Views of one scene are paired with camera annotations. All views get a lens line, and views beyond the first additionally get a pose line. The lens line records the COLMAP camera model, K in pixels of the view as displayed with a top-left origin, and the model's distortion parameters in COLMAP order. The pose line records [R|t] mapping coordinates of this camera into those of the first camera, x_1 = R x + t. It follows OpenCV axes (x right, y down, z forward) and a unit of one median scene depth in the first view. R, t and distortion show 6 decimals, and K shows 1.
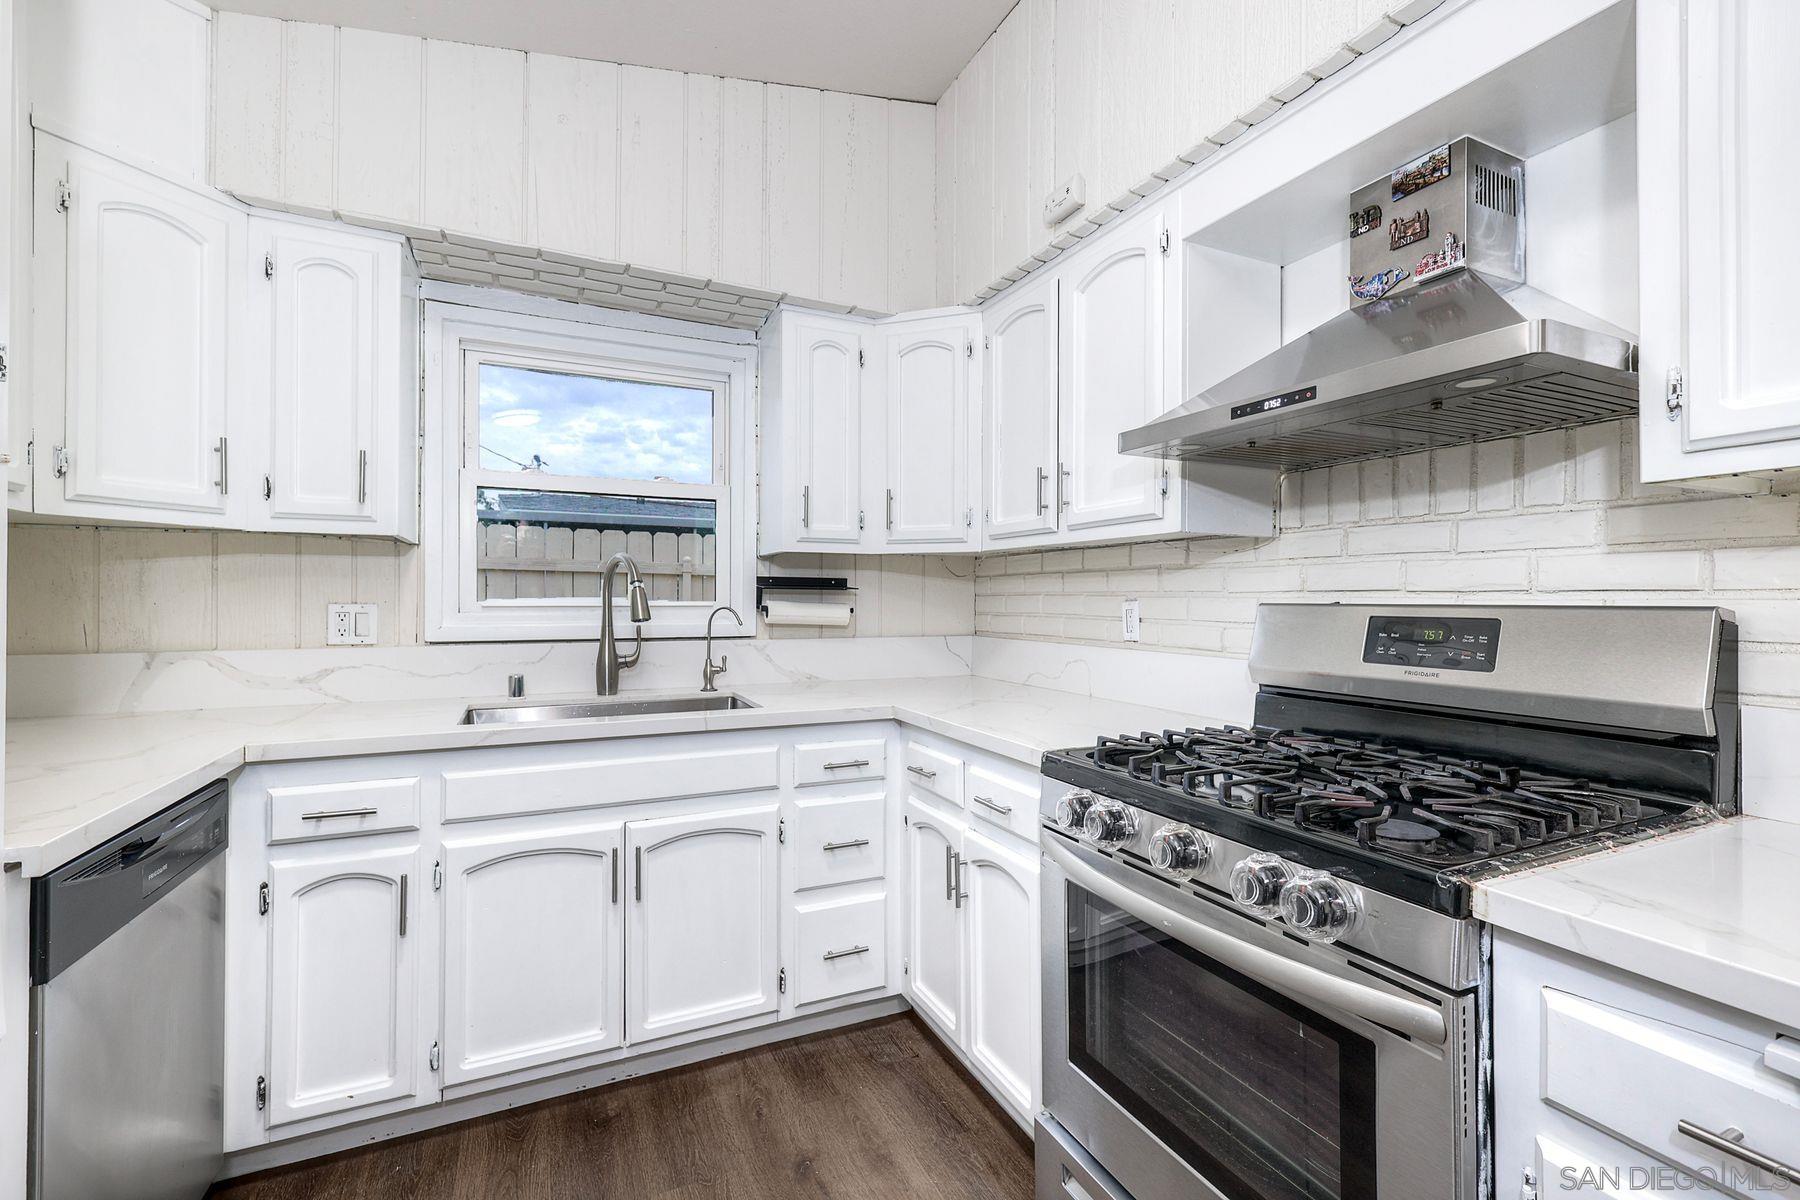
lens RADIAL K [[787.7, 0, 912.3], [0, 787.7, 596.1], [0, 0, 1]] dist [0.002324, -0.000474]
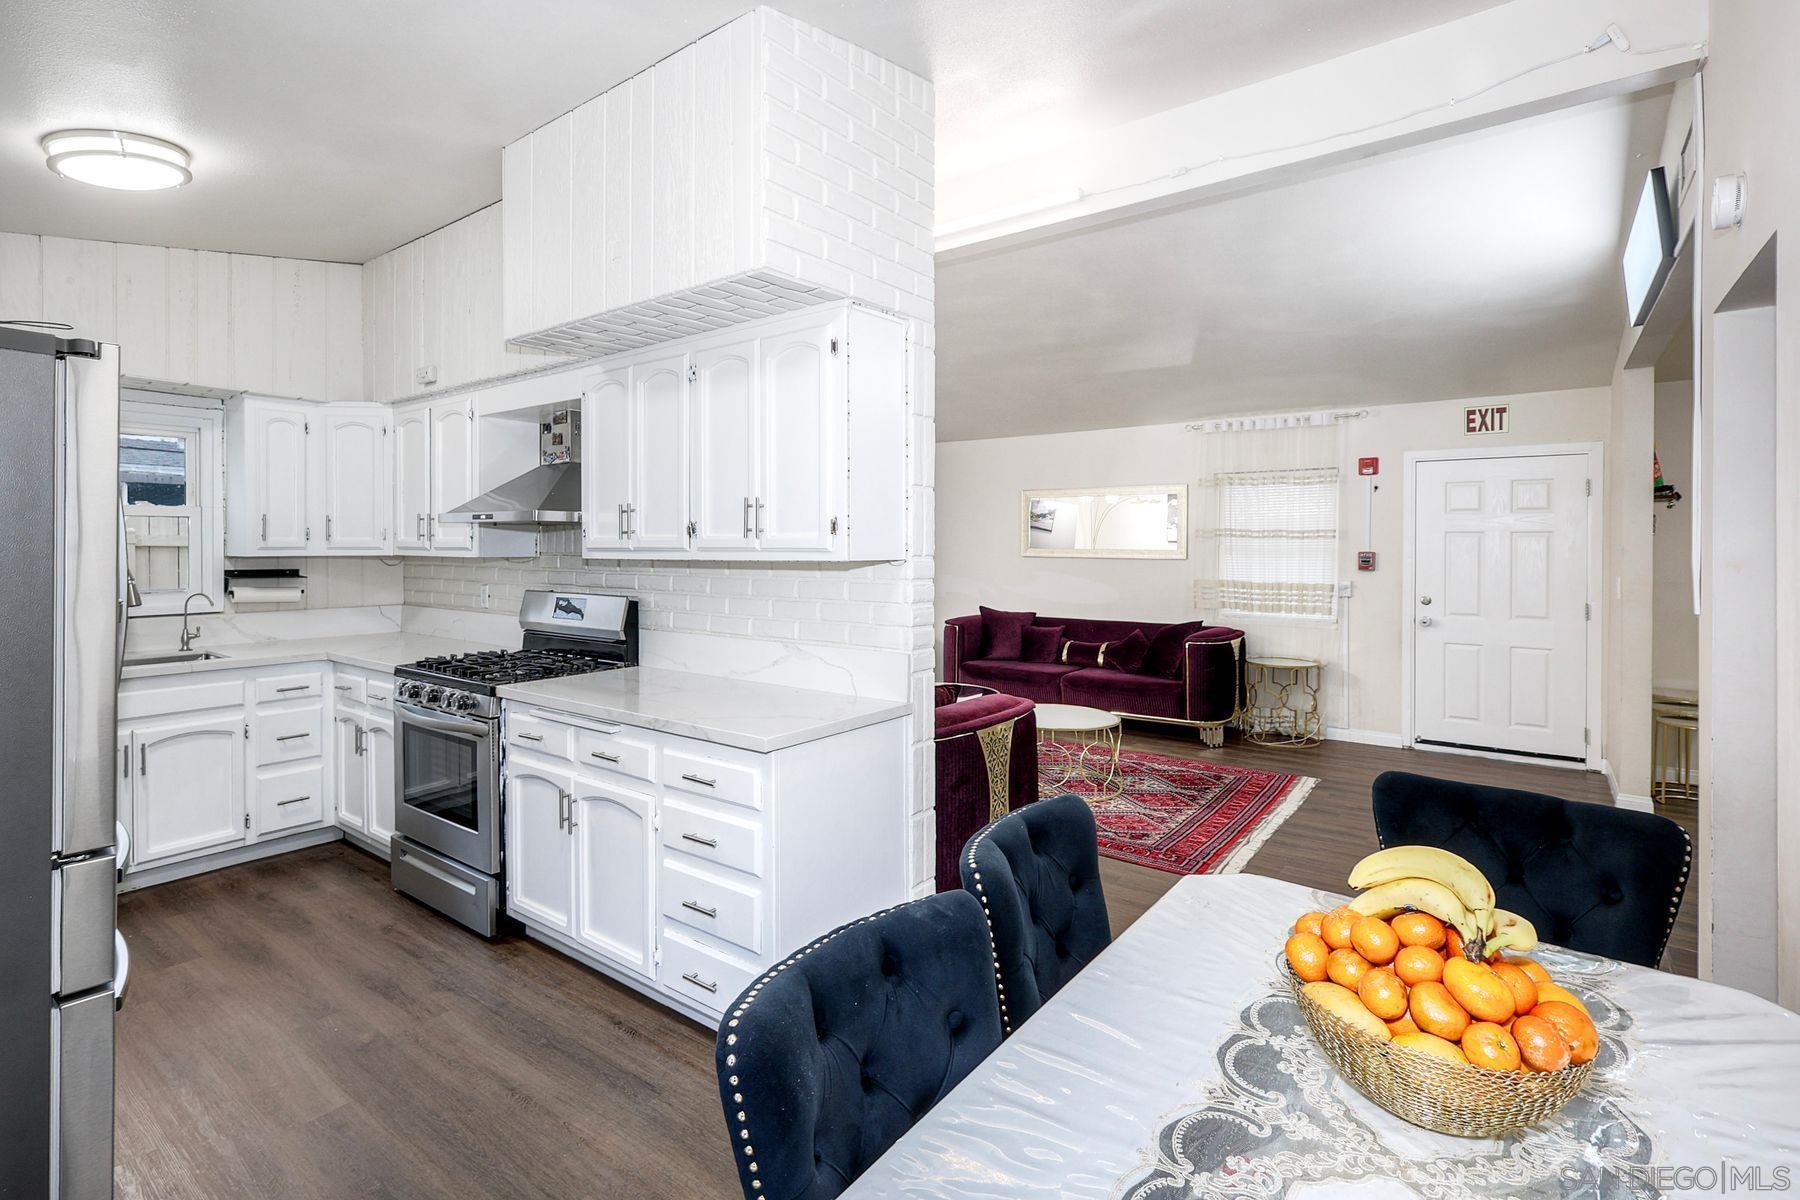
lens RADIAL K [[856.9, 0, 856.9], [0, 856.9, 551.6], [0, 0, 1]] dist [-0.005534, 0.000062]
pose [[0.897554, -0.004919, 0.440877, 0.191657], [0.000085, 0.999940, 0.010983, -0.095247], [-0.440904, -0.009821, 0.897501, -1.146913]]
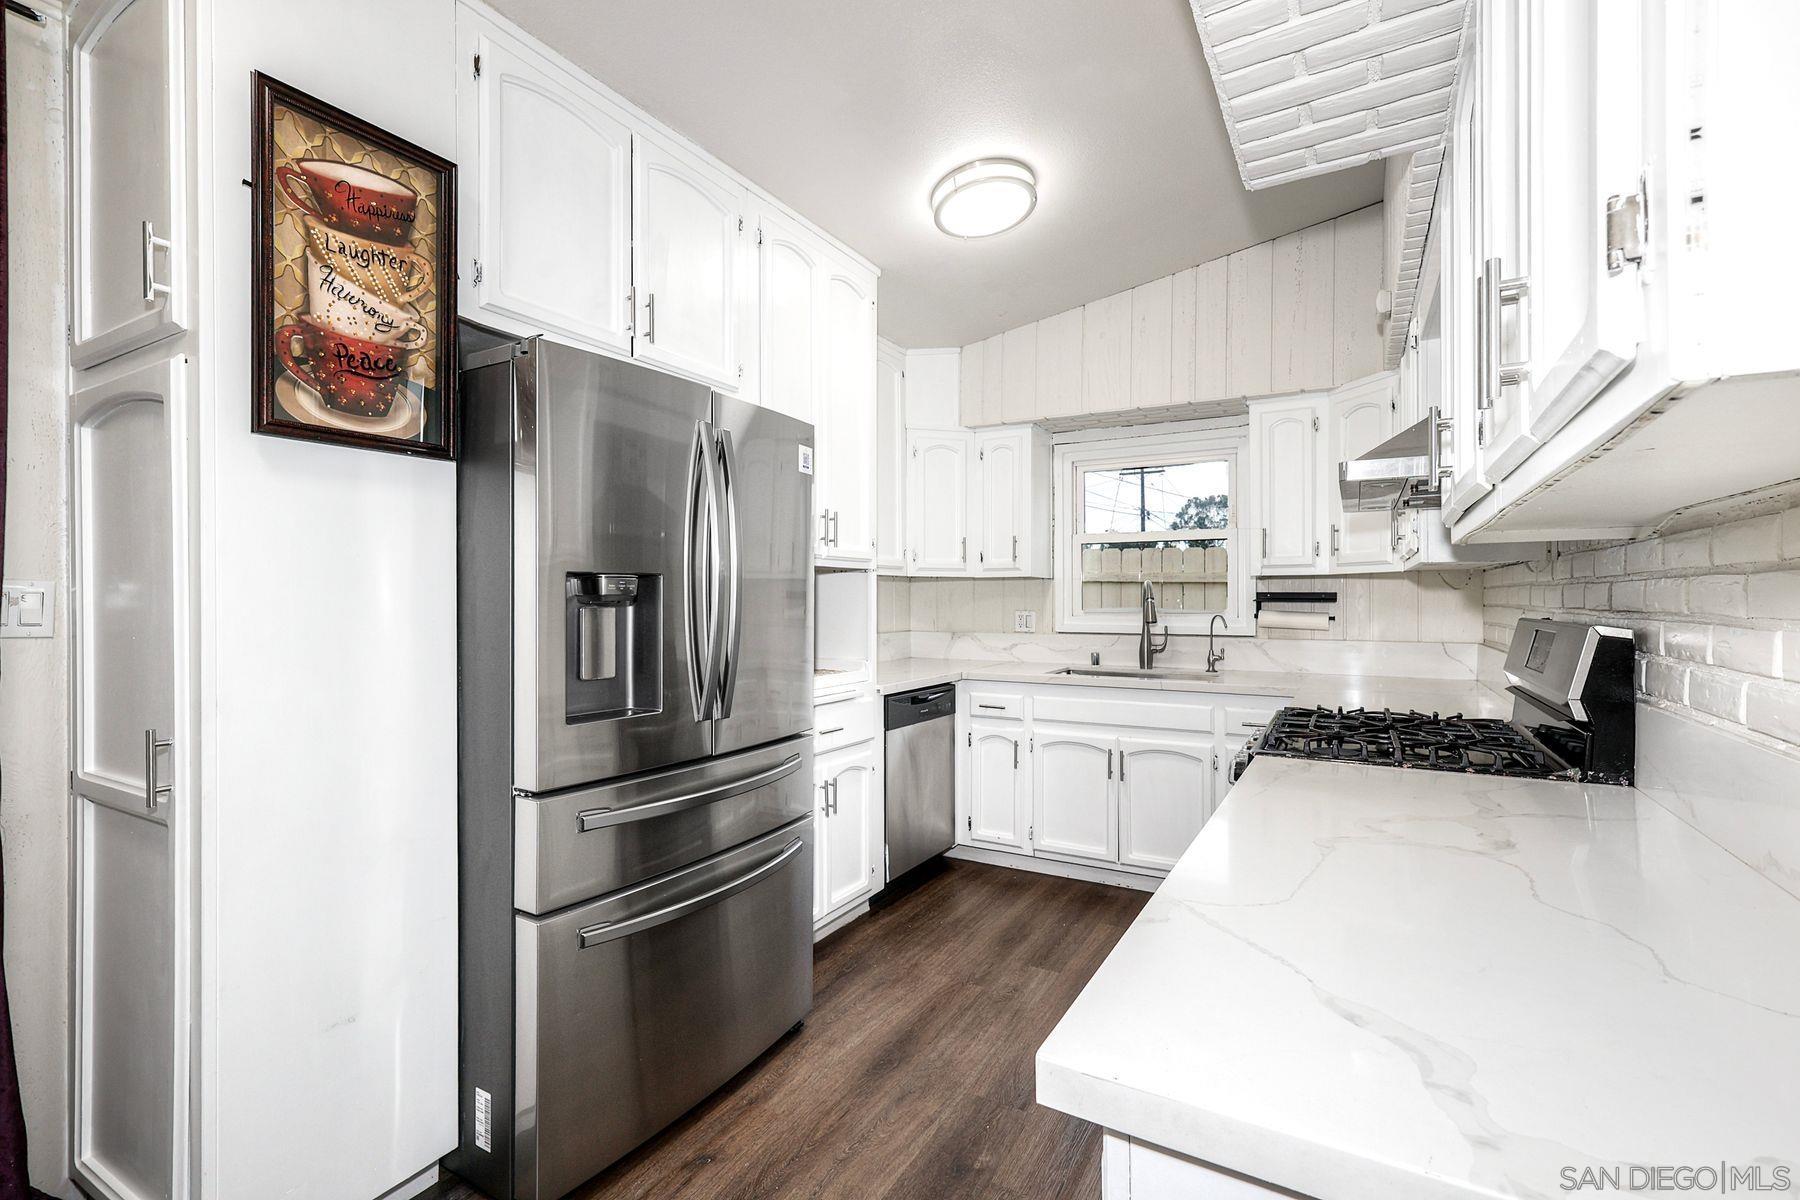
lens RADIAL K [[787.7, 0, 892.9], [0, 787.7, 601.7], [0, 0, 1]] dist [0.002324, -0.000474]
pose [[0.561347, -0.002365, -0.827577, 0.735405], [0.004892, 0.999988, 0.000460, -0.015583], [0.827566, -0.004307, 0.561352, -0.365510]]
